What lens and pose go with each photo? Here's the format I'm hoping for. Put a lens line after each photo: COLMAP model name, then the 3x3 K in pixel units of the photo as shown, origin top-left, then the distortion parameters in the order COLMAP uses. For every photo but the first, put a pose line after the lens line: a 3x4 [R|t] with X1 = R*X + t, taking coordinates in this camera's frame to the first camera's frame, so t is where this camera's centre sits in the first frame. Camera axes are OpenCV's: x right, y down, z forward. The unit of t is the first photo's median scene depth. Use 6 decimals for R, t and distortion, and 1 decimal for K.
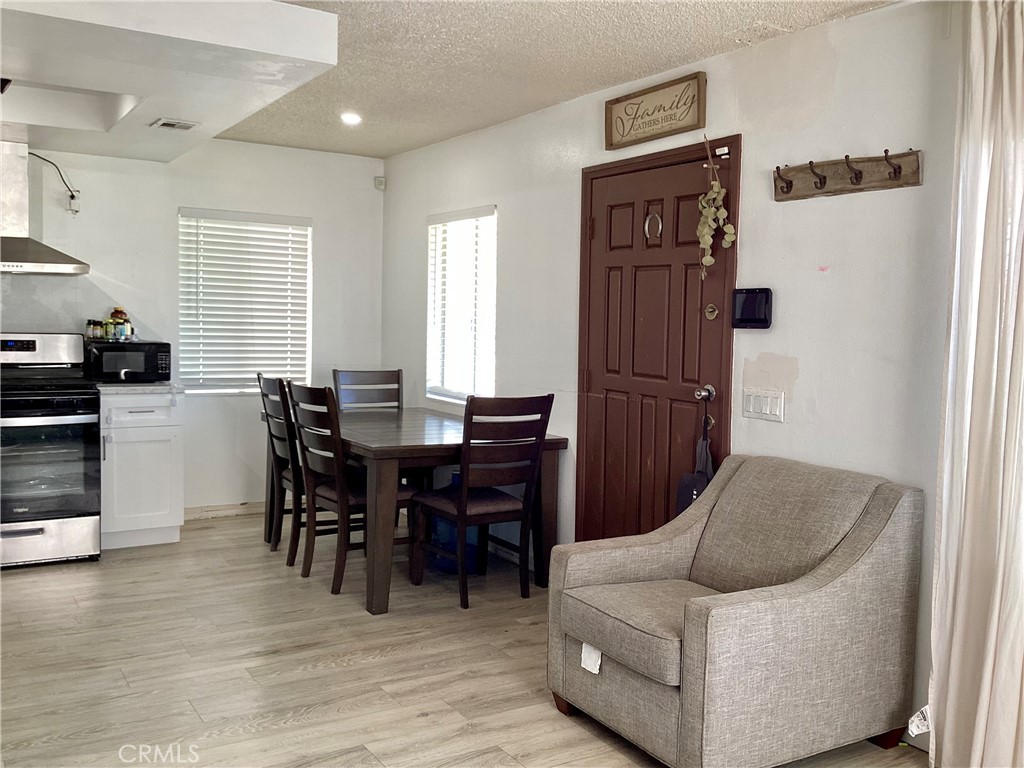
lens RADIAL K [[913.4, 0, 504.3], [0, 913.4, 385.8], [0, 0, 1]] dist [0.098587, -0.176107]
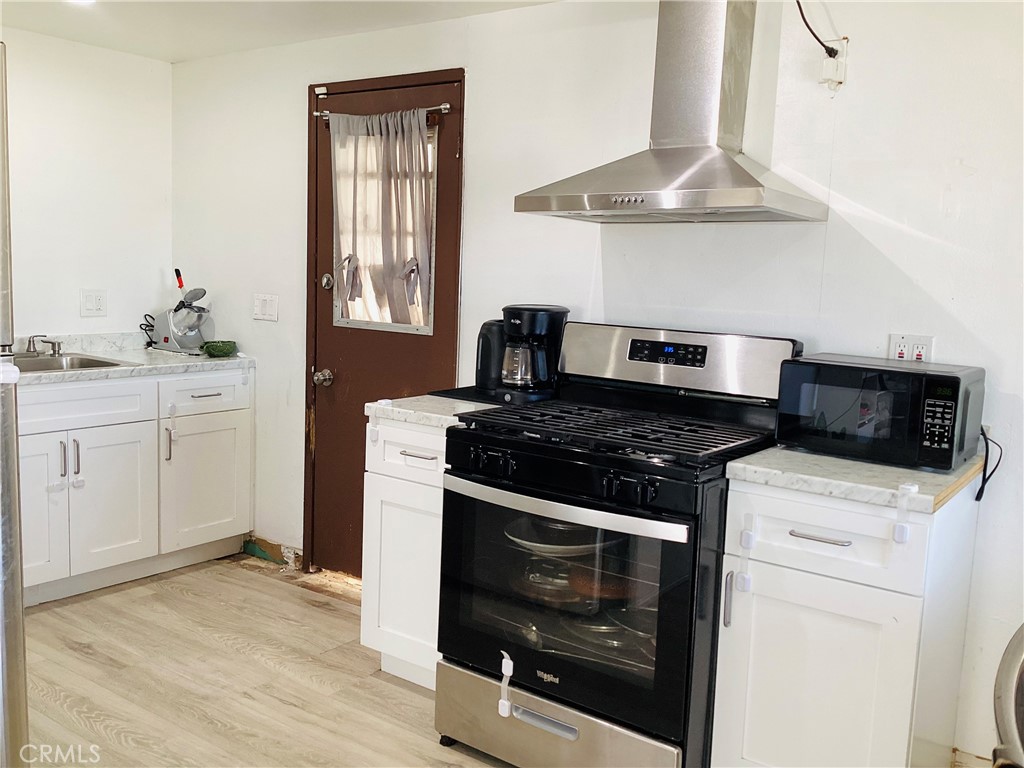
lens RADIAL K [[913.4, 0, 511.9], [0, 913.4, 384.8], [0, 0, 1]] dist [0.098587, -0.176107]
pose [[0.382913, 0.107420, -0.917518, -0.082310], [-0.101023, 0.992129, 0.073995, -0.059078], [0.918244, 0.064357, 0.390751, 0.757059]]
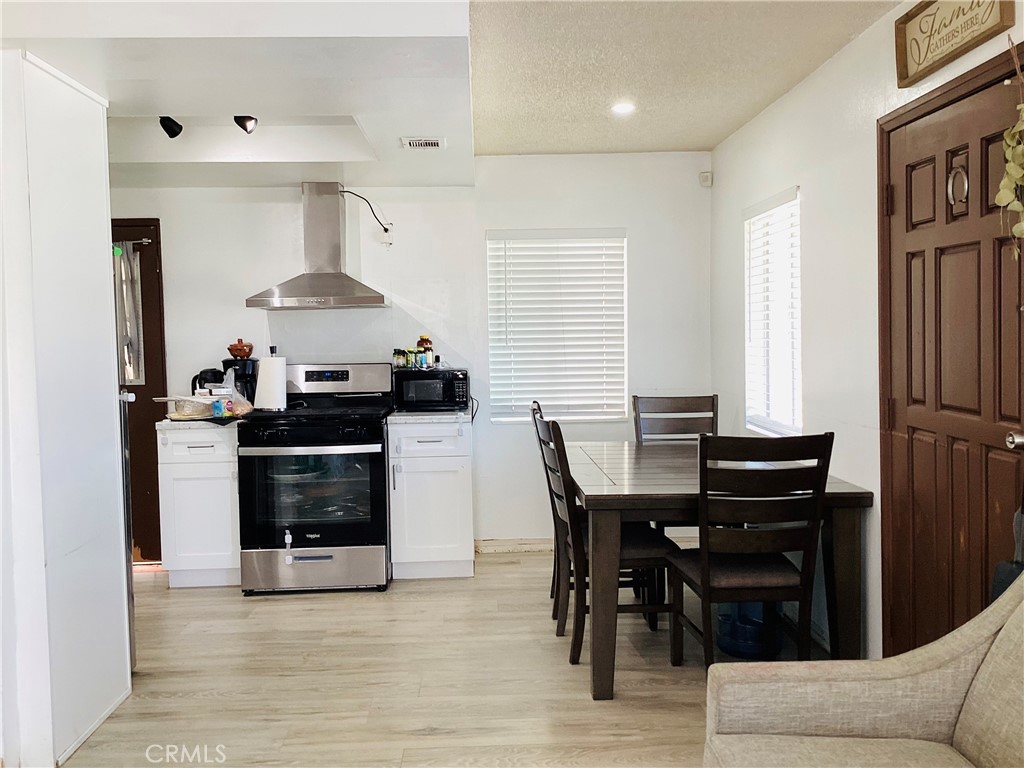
lens RADIAL K [[913.4, 0, 512.4], [0, 913.4, 385.3], [0, 0, 1]] dist [0.098587, -0.176107]
pose [[0.872787, -0.011461, -0.487966, 0.169187], [0.002465, 0.999815, -0.019074, -0.013498], [0.488095, 0.015445, 0.872654, 0.206145]]
